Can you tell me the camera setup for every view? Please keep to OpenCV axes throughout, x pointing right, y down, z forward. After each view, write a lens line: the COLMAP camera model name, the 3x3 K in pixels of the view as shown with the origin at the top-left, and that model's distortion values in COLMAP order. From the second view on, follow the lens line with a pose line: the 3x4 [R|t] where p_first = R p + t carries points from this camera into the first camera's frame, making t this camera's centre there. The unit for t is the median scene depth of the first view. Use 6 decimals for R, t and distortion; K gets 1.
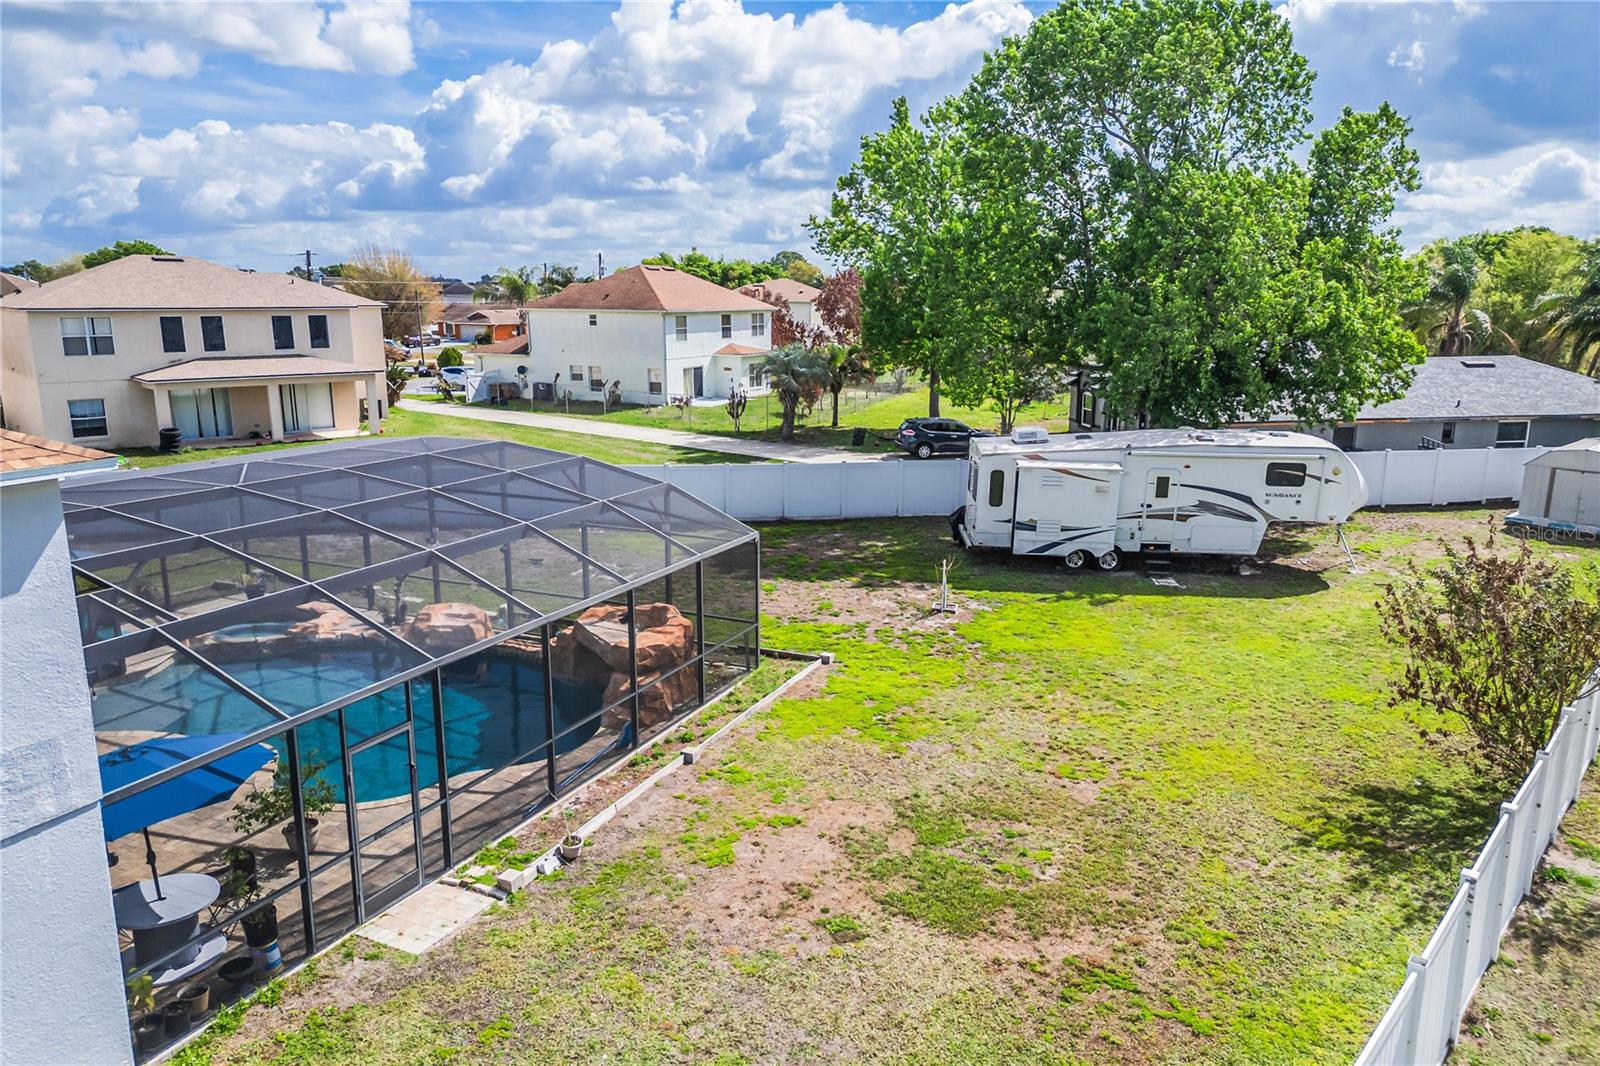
lens RADIAL K [[1111.5, 0, 803.9], [0, 1111.5, 533.1], [0, 0, 1]] dist [0.069102, -0.068192]
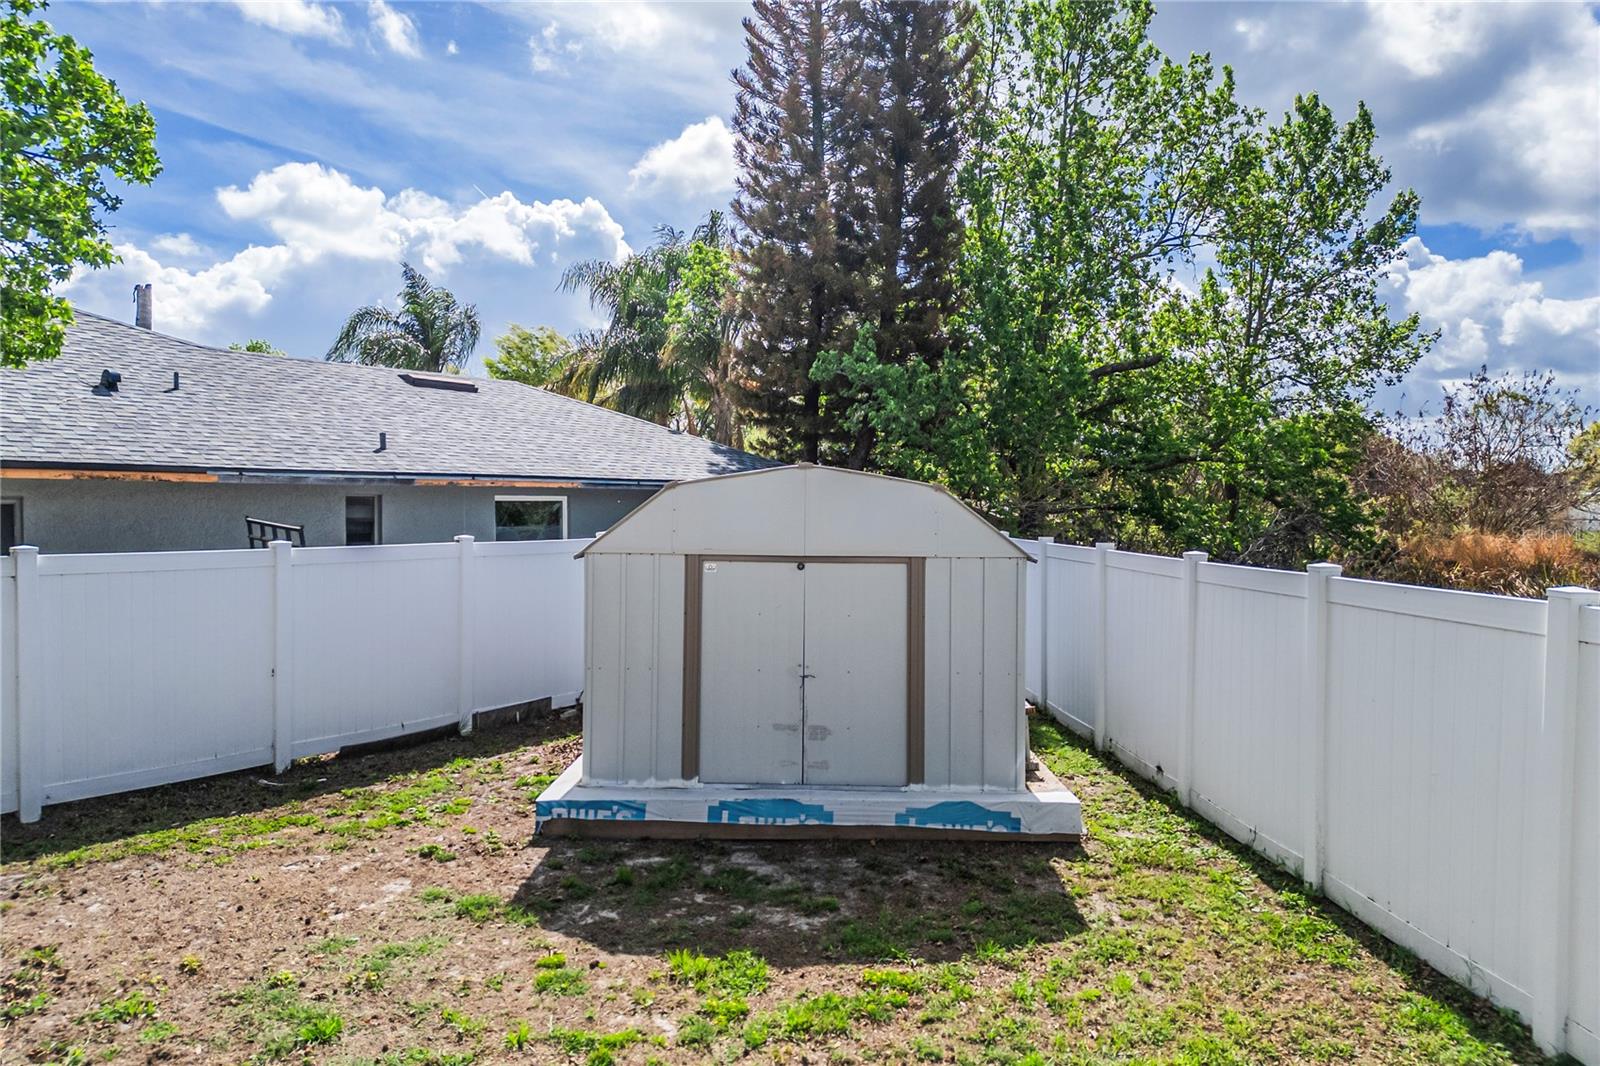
lens RADIAL K [[1111.5, 0, 803.9], [0, 1111.5, 533.1], [0, 0, 1]] dist [0.069102, -0.068192]
pose [[0.699742, 0.002116, 0.714392, 0.479083], [0.138075, 0.980740, -0.138148, -0.025638], [-0.700925, 0.195308, 0.685973, 0.767459]]
